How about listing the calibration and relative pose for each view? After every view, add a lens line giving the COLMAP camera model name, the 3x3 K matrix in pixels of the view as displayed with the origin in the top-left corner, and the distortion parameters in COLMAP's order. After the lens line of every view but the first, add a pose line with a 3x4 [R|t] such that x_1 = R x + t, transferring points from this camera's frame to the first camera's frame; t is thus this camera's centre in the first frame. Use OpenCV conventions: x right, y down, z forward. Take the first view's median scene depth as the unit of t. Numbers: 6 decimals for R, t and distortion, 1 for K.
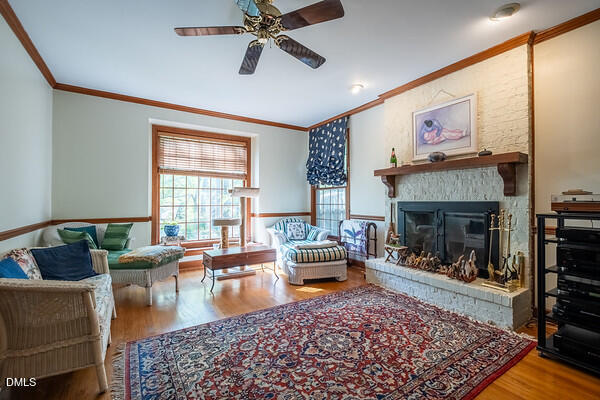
lens RADIAL K [[265.9, 0, 299.1], [0, 265.9, 197.1], [0, 0, 1]] dist [-0.001142, -0.000259]
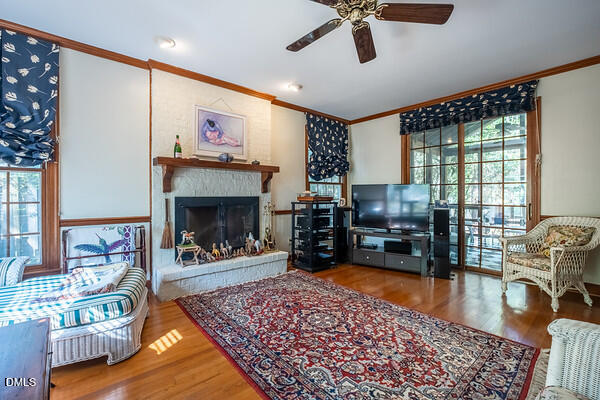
lens RADIAL K [[265.9, 0, 299.1], [0, 265.9, 197.1], [0, 0, 1]] dist [-0.001142, -0.000259]
pose [[-0.141023, -0.003968, 0.989998, -0.815115], [-0.015011, 0.999886, 0.001870, 0.014562], [-0.989892, -0.014597, -0.141067, 1.055301]]
